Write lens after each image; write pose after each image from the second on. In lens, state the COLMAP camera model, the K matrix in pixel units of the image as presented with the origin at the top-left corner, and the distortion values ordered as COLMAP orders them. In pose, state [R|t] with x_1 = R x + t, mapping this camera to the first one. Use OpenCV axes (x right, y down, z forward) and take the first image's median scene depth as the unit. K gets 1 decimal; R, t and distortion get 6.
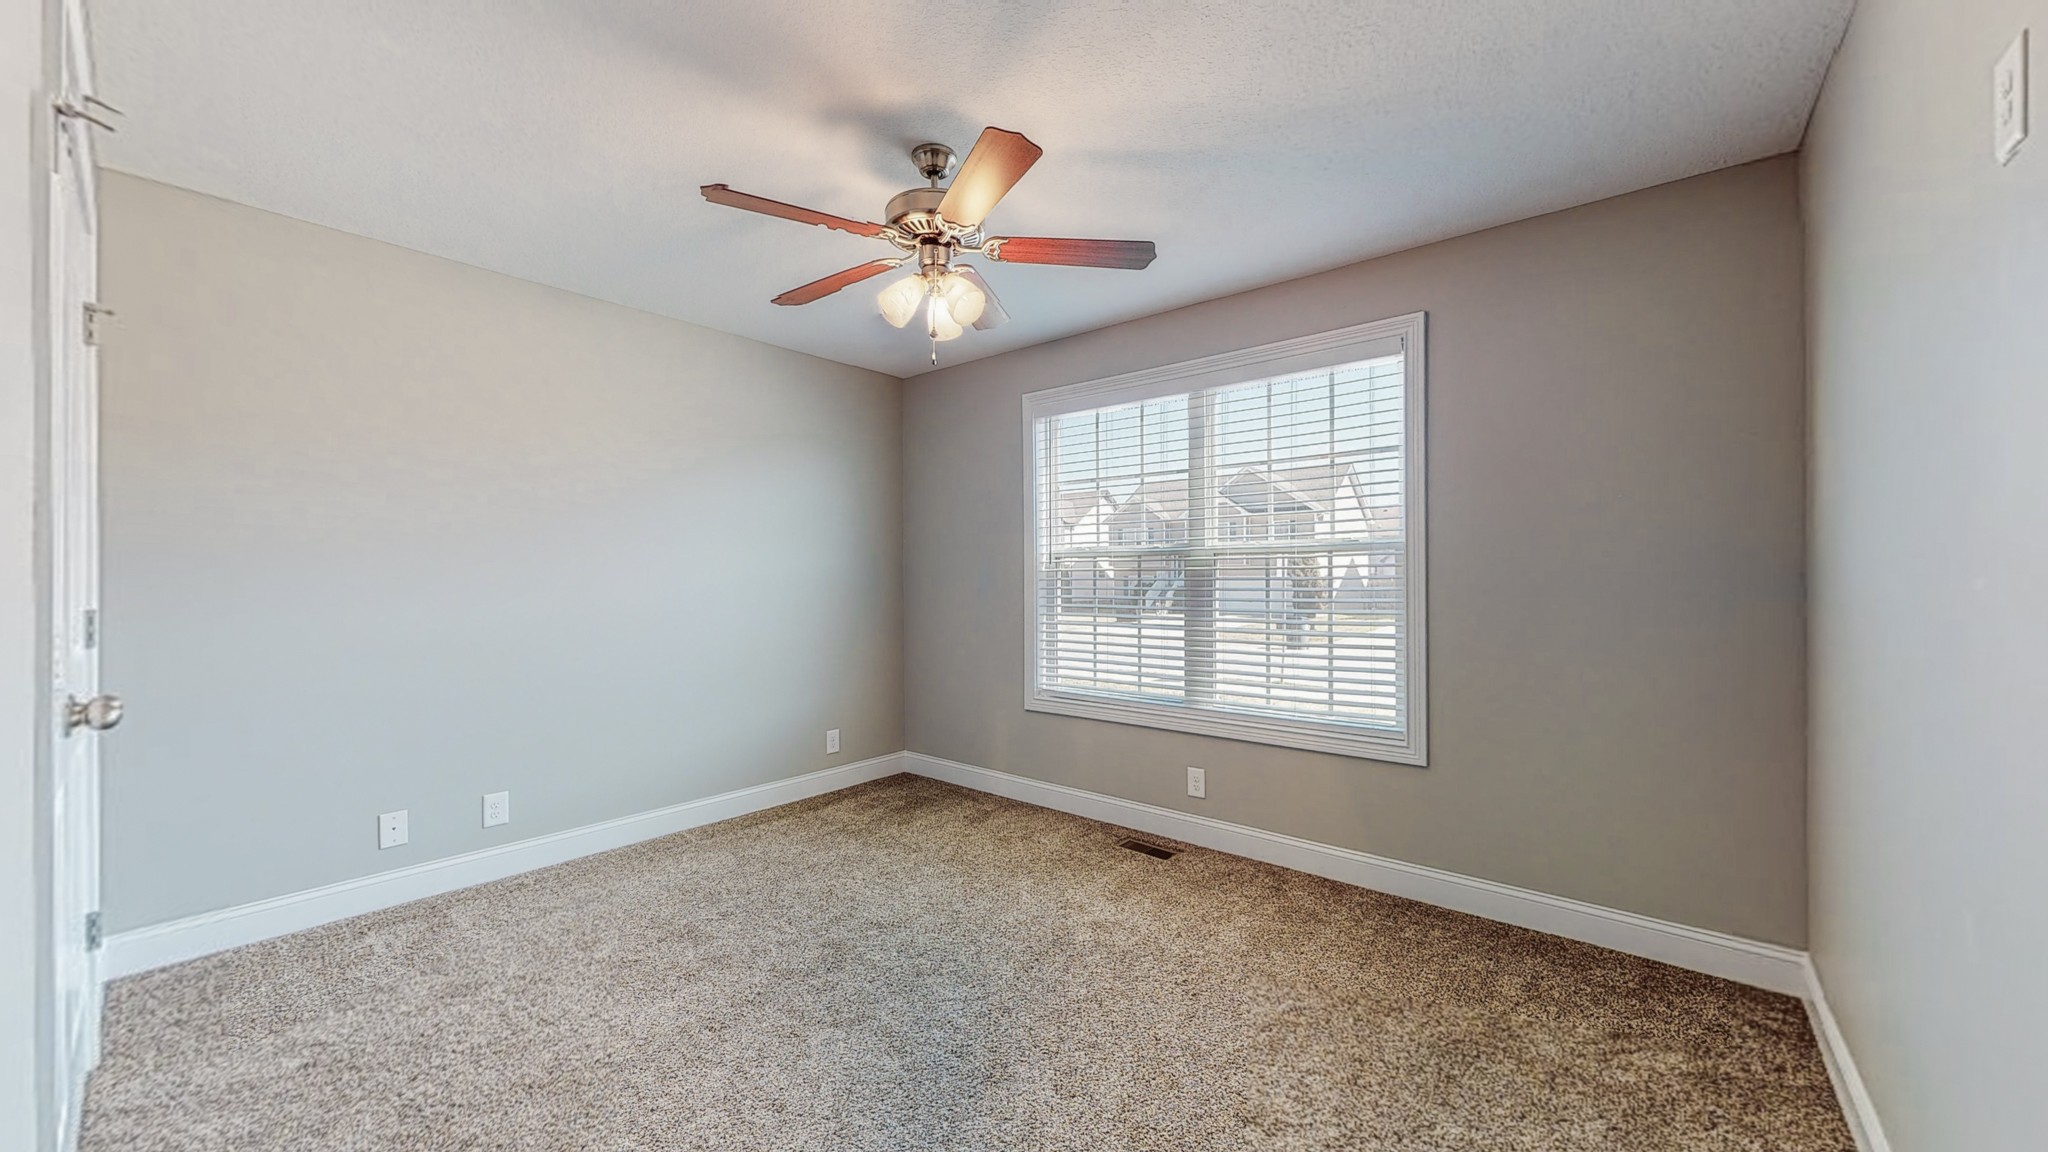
lens RADIAL K [[774.3, 0, 1016.5], [0, 774.3, 569.3], [0, 0, 1]] dist [-0.000556, -0.000070]
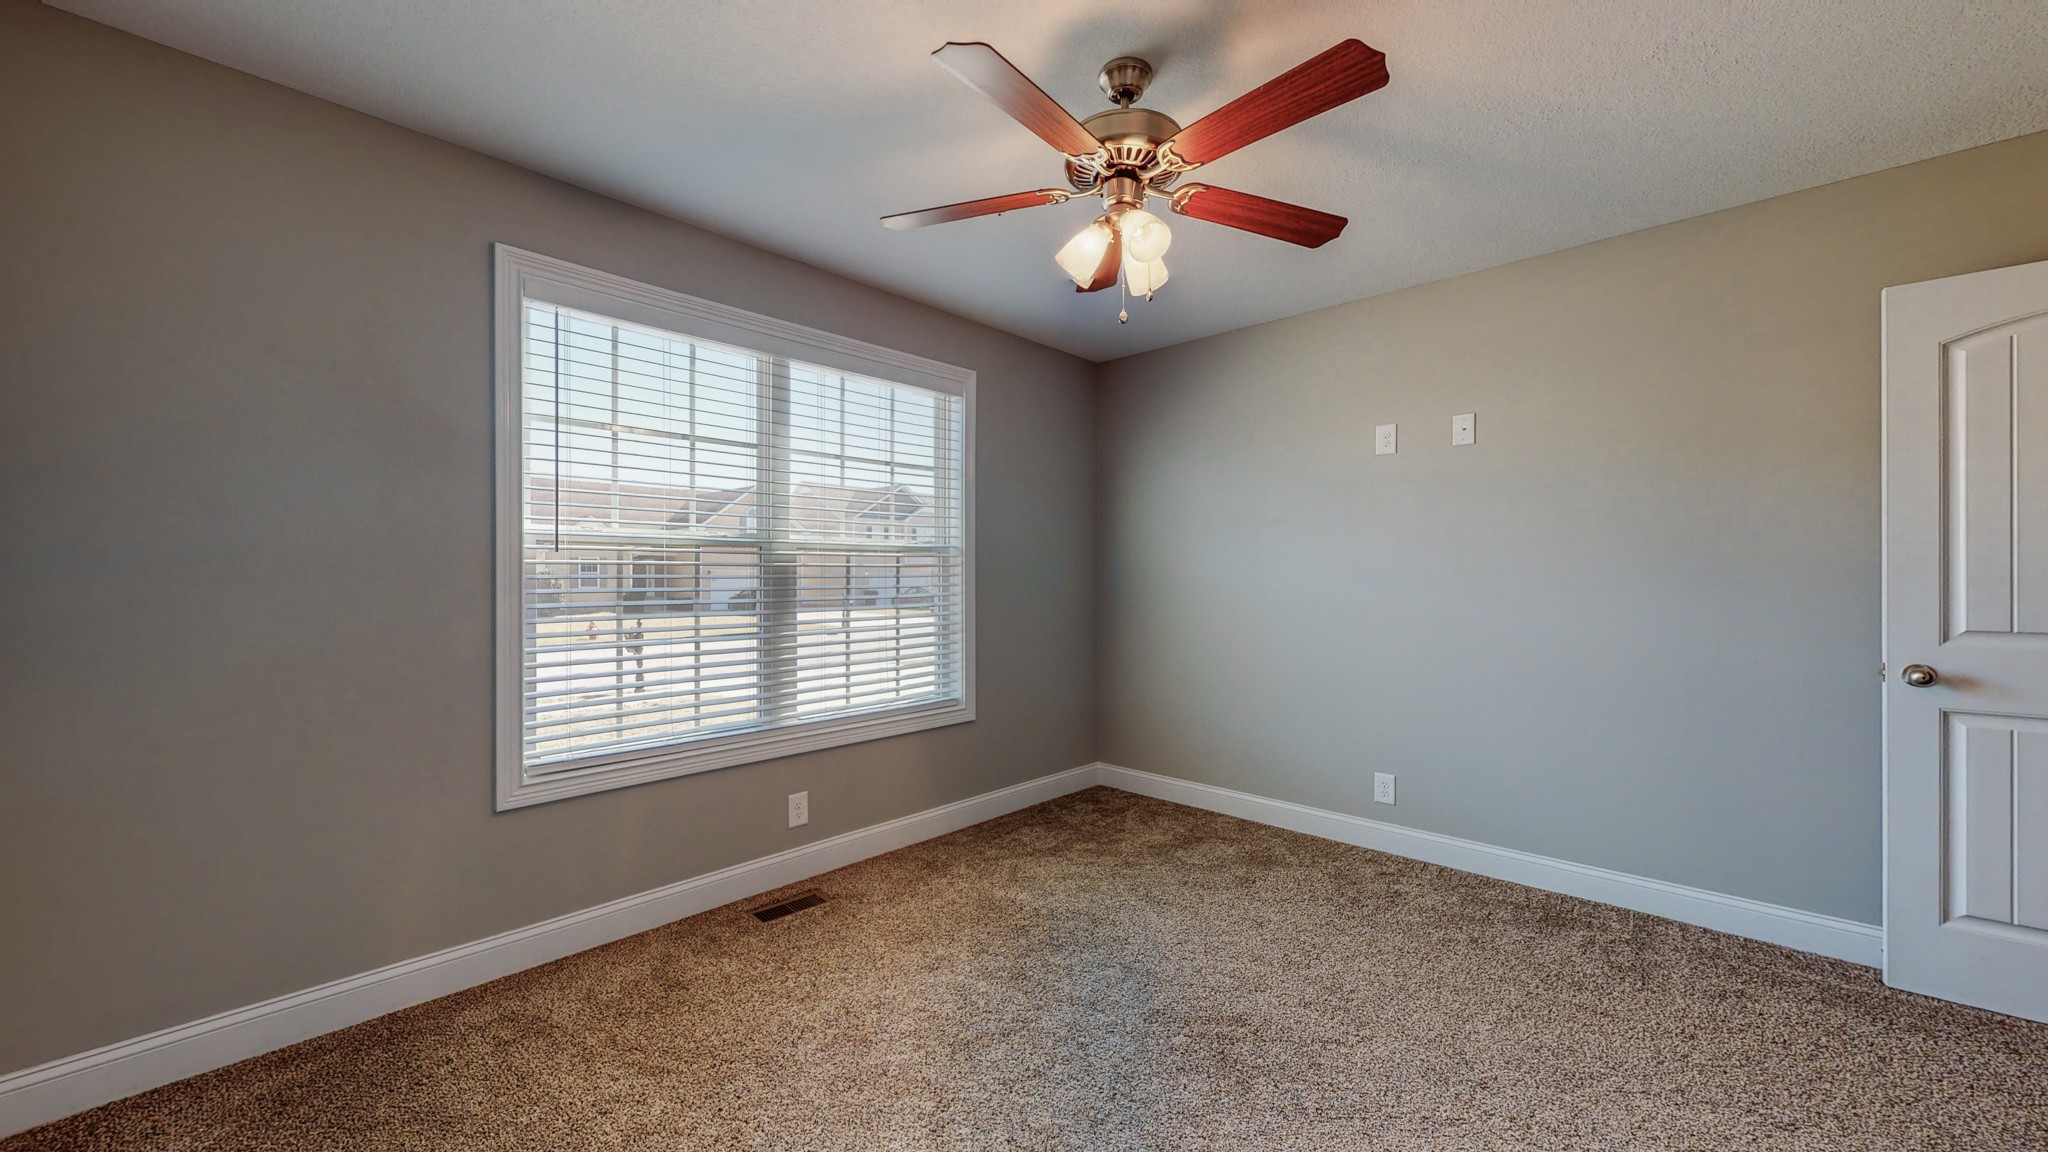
lens RADIAL K [[799.4, 0, 1025.7], [0, 799.4, 578.8], [0, 0, 1]] dist [0.000070, 0.000018]
pose [[-0.001305, 0.006696, 0.999977, -0.666864], [-0.003411, 0.999972, -0.006700, 0.020384], [-0.999993, -0.003420, -0.001282, 0.743636]]
